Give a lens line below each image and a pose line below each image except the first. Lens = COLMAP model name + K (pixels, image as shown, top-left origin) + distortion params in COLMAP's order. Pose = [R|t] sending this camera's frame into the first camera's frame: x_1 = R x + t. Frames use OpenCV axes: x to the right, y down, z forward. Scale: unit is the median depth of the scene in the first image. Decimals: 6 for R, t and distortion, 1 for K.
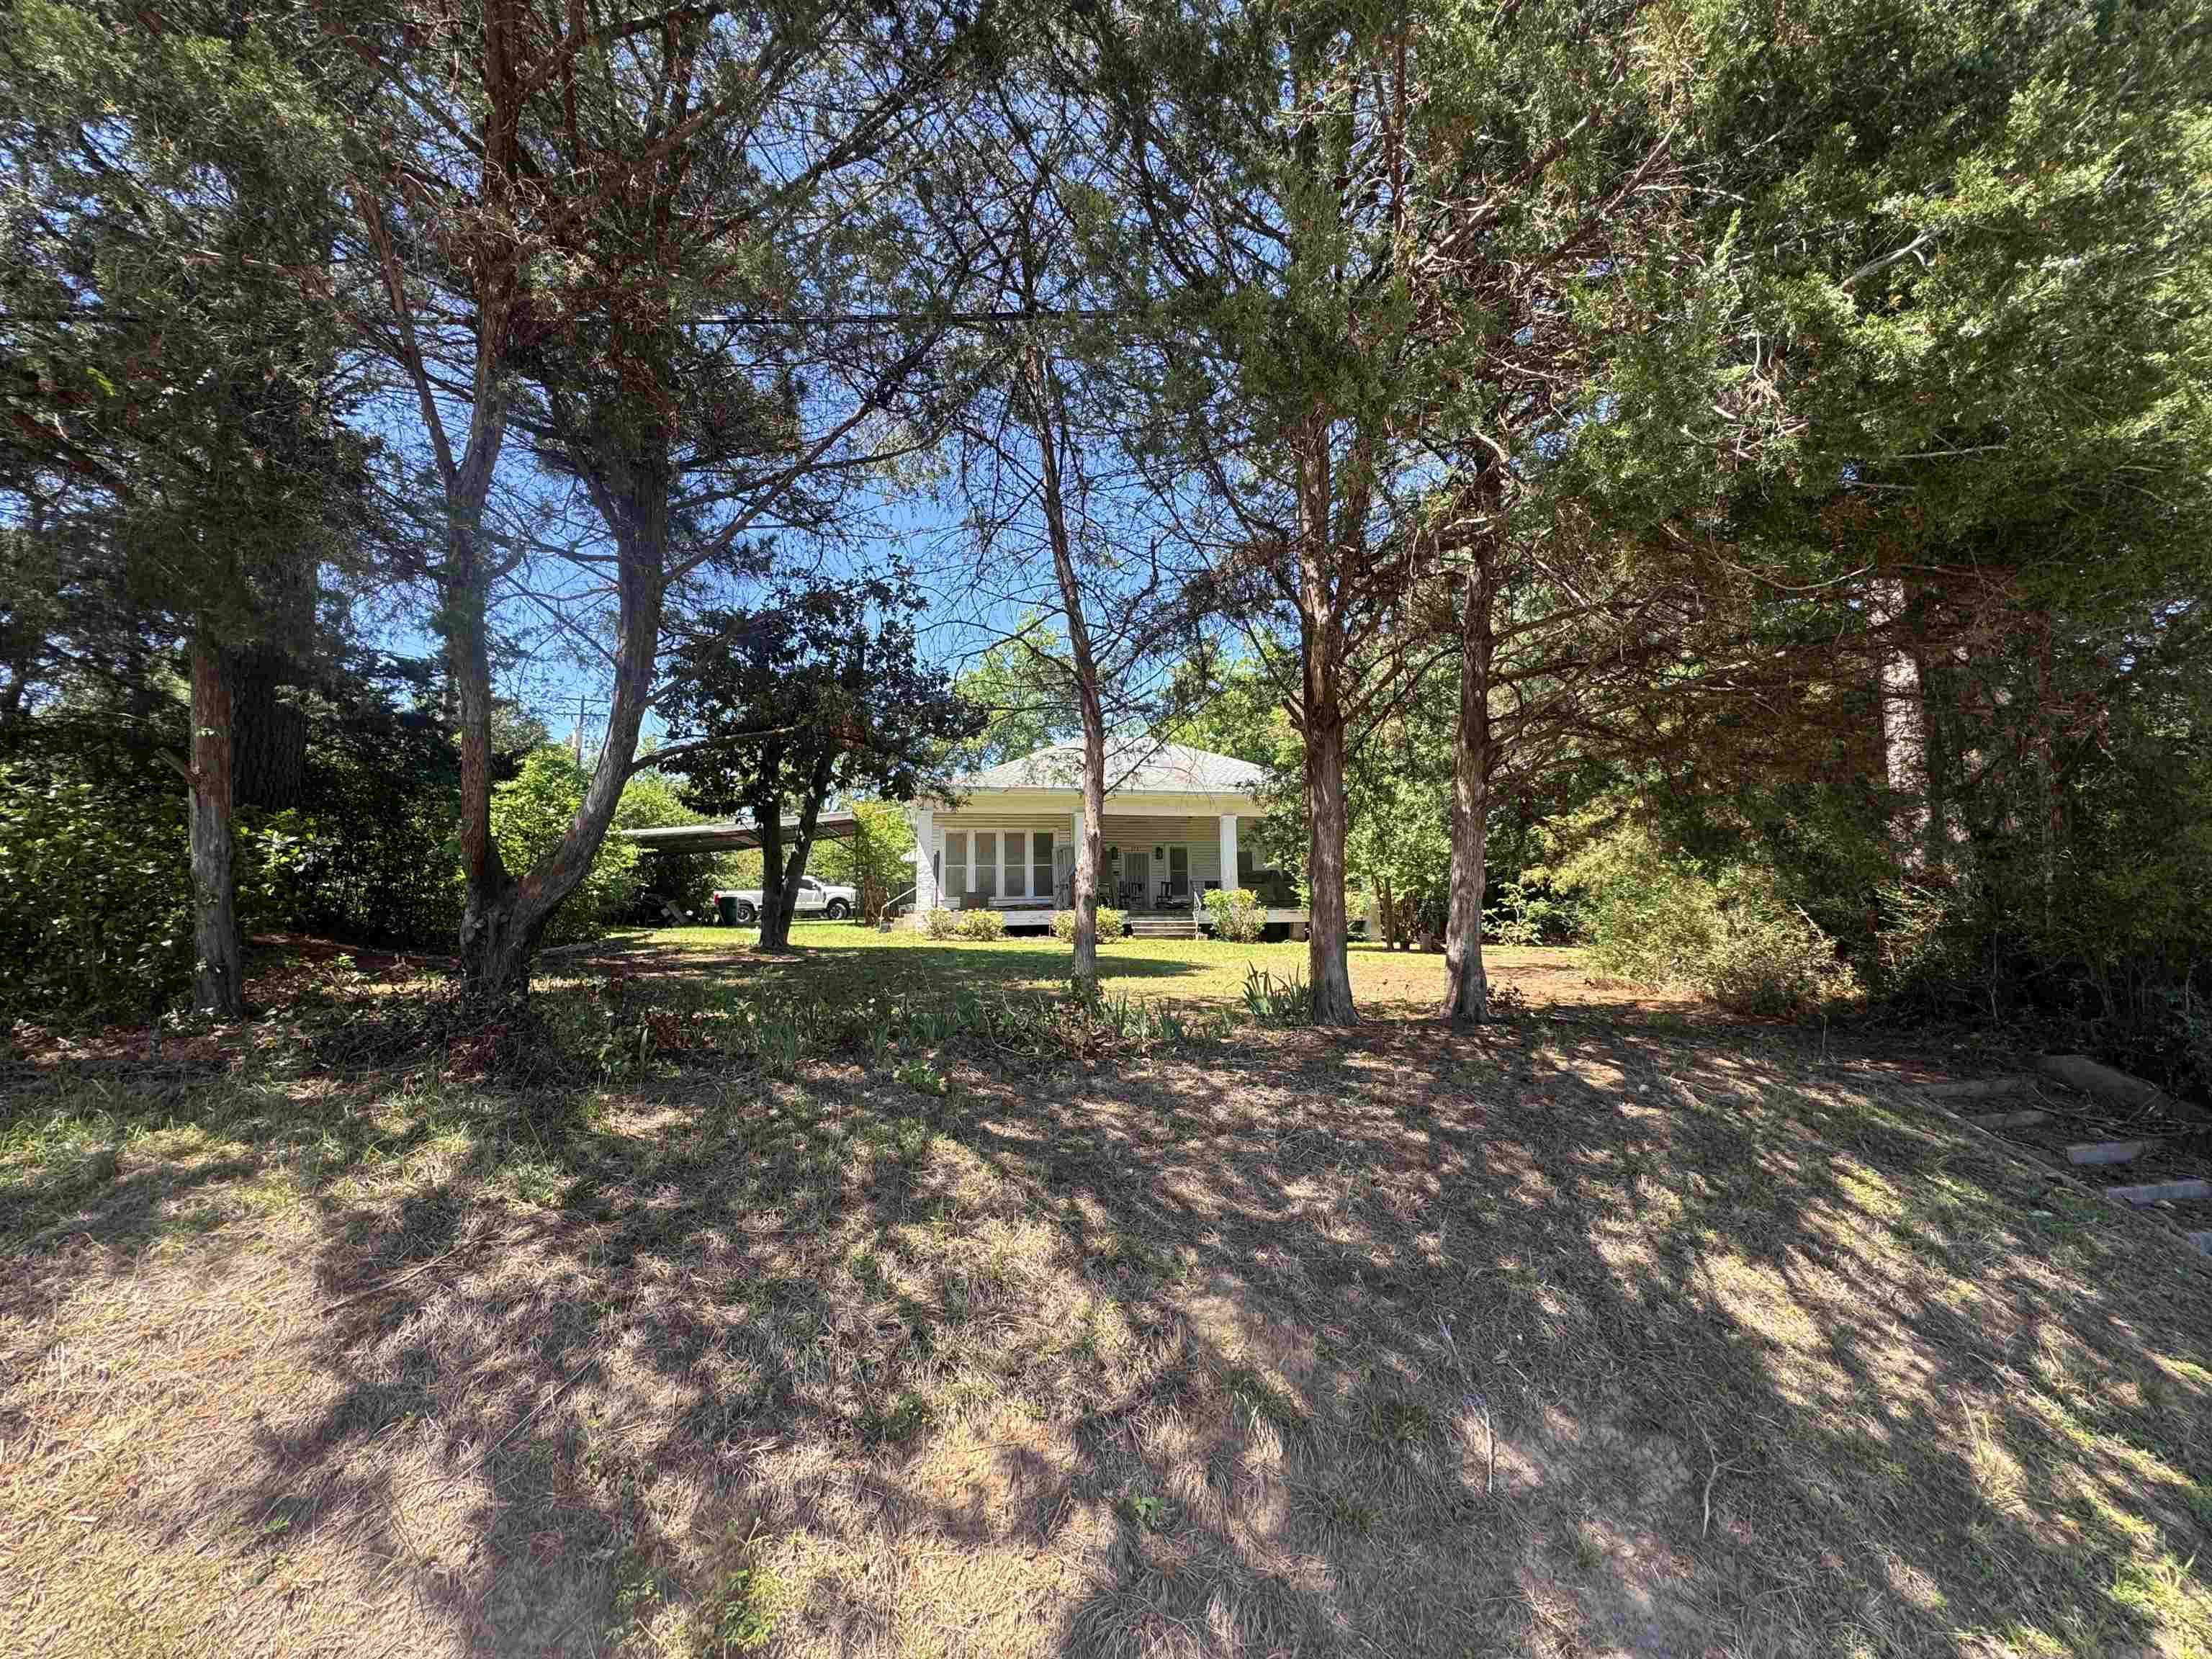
lens RADIAL K [[887.6, 0, 1099.4], [0, 887.6, 834.1], [0, 0, 1]] dist [0.003724, 0.000085]
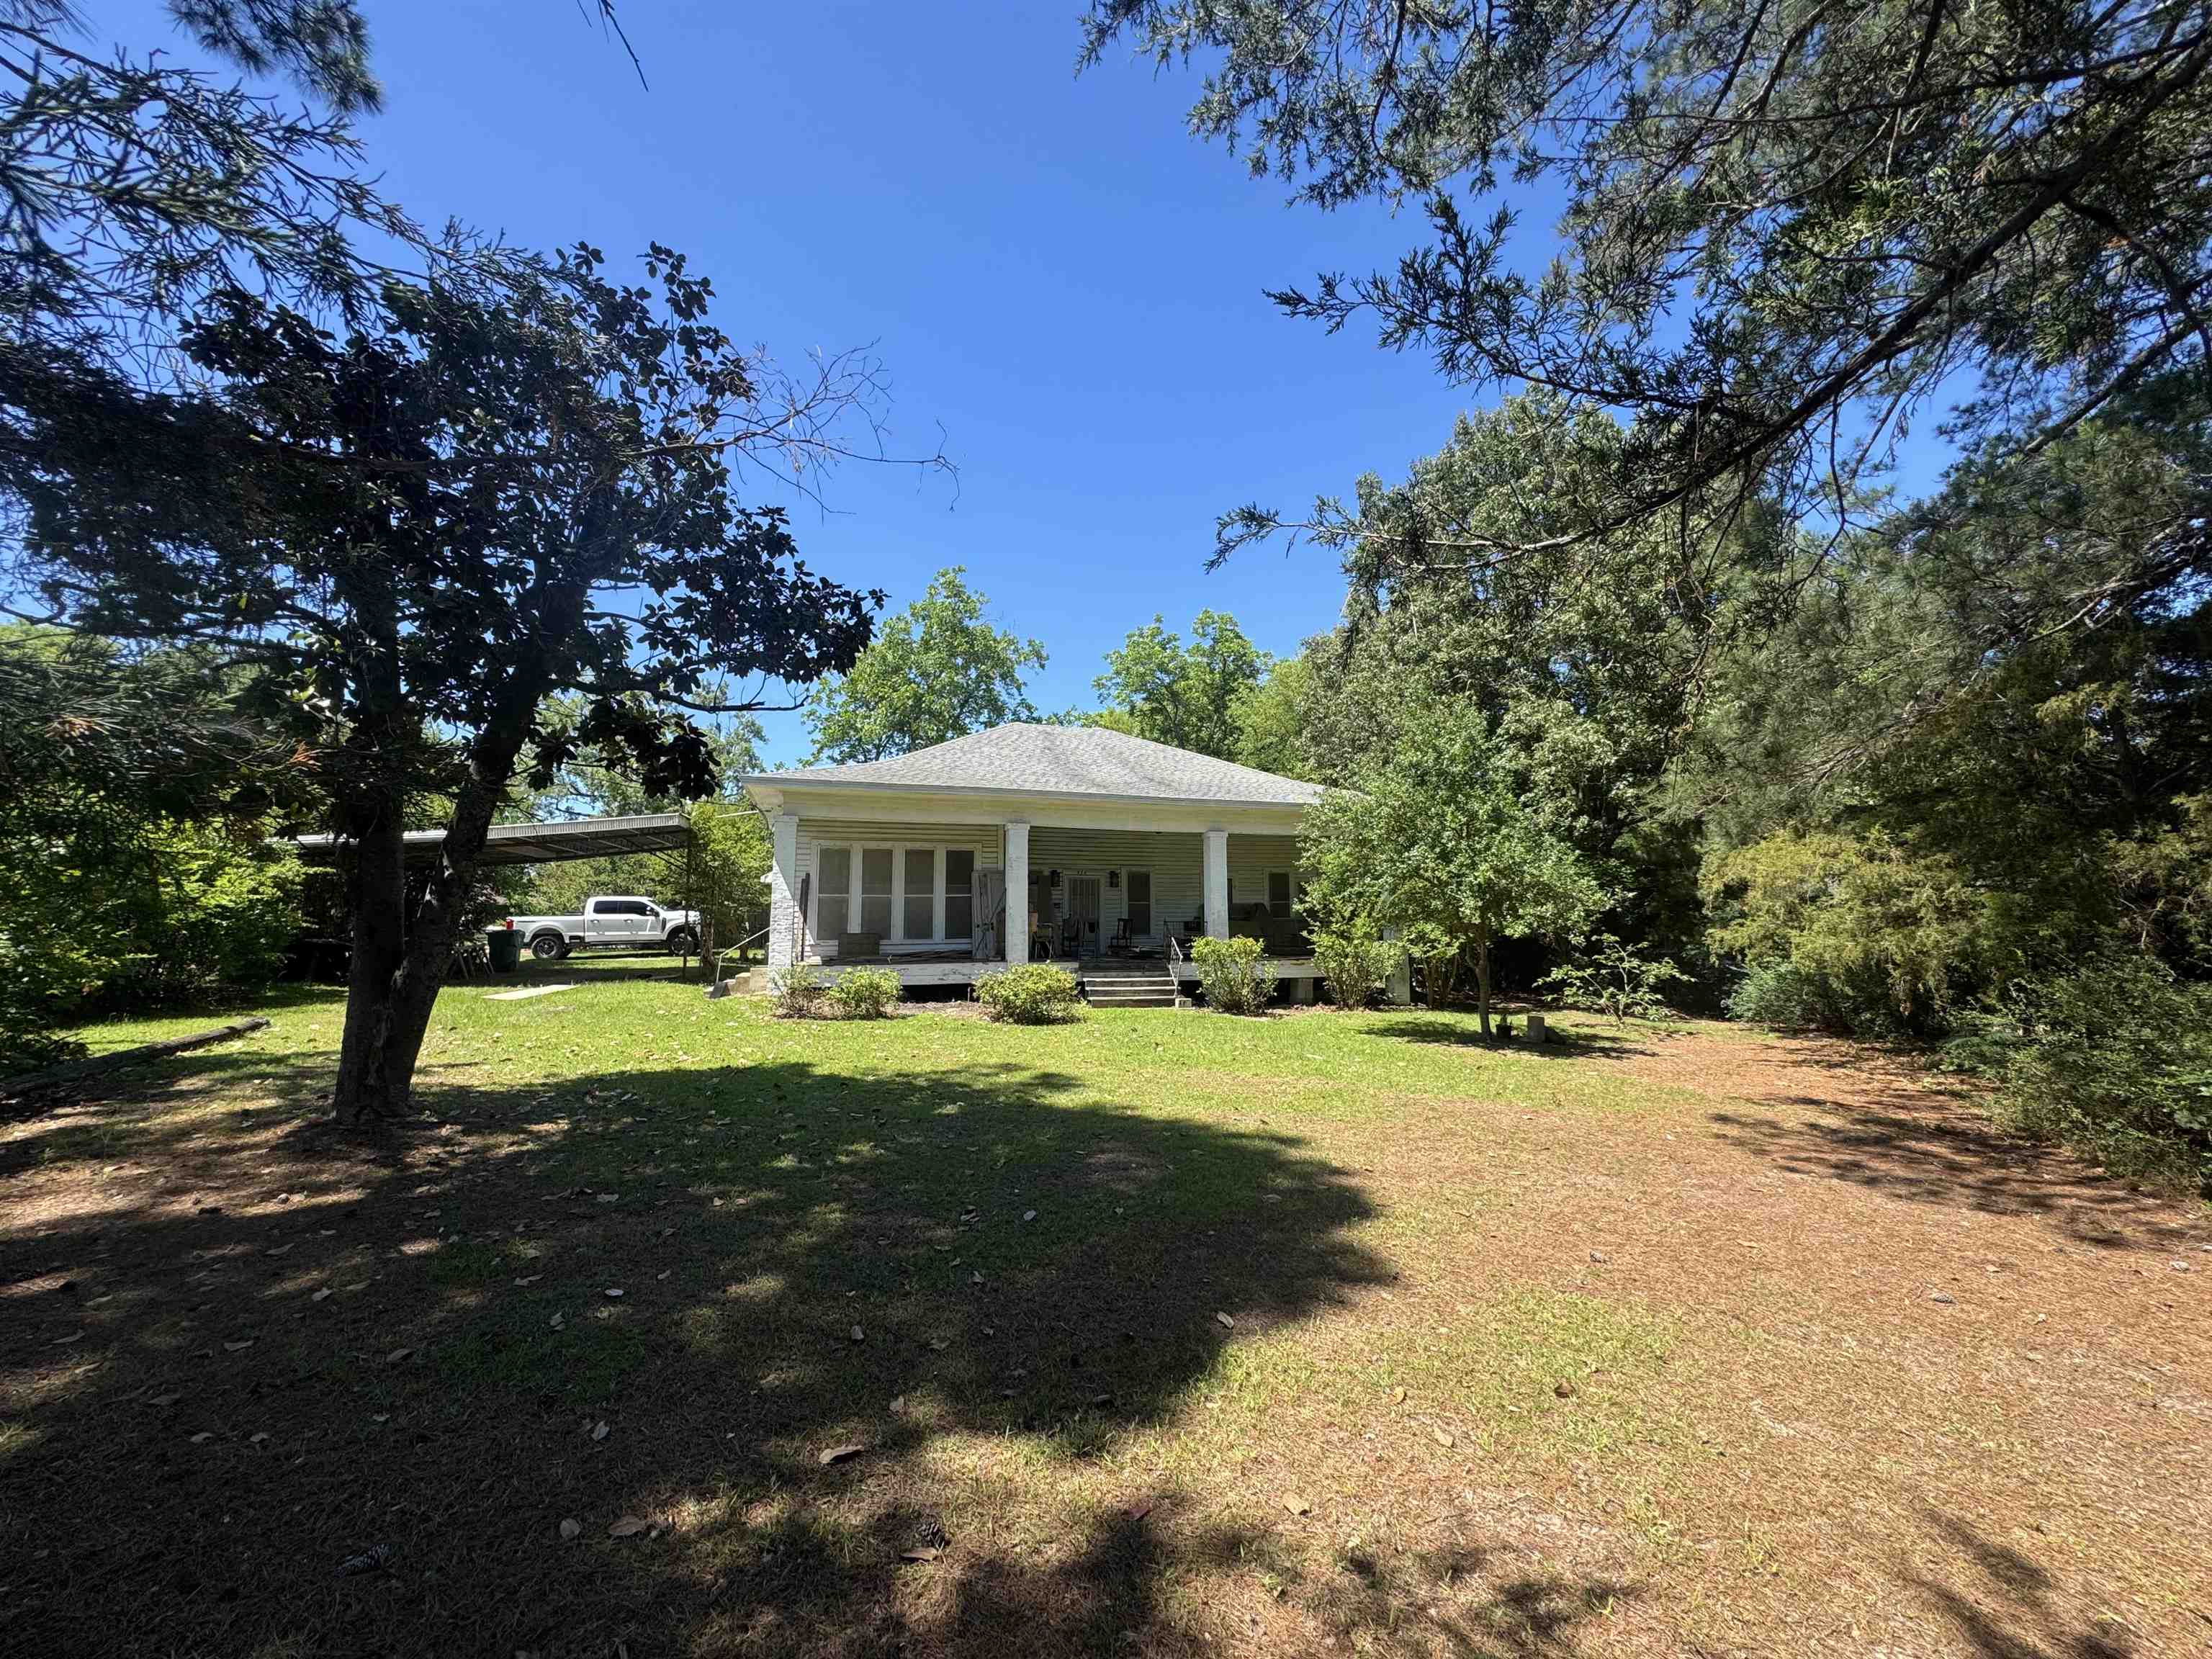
lens RADIAL K [[887.6, 0, 1104.6], [0, 887.6, 822.1], [0, 0, 1]] dist [0.003724, 0.000085]
pose [[0.993563, 0.021998, 0.111122, -0.028847], [-0.019475, 0.999528, -0.023745, -0.009840], [-0.111592, 0.021428, 0.993523, 0.286820]]
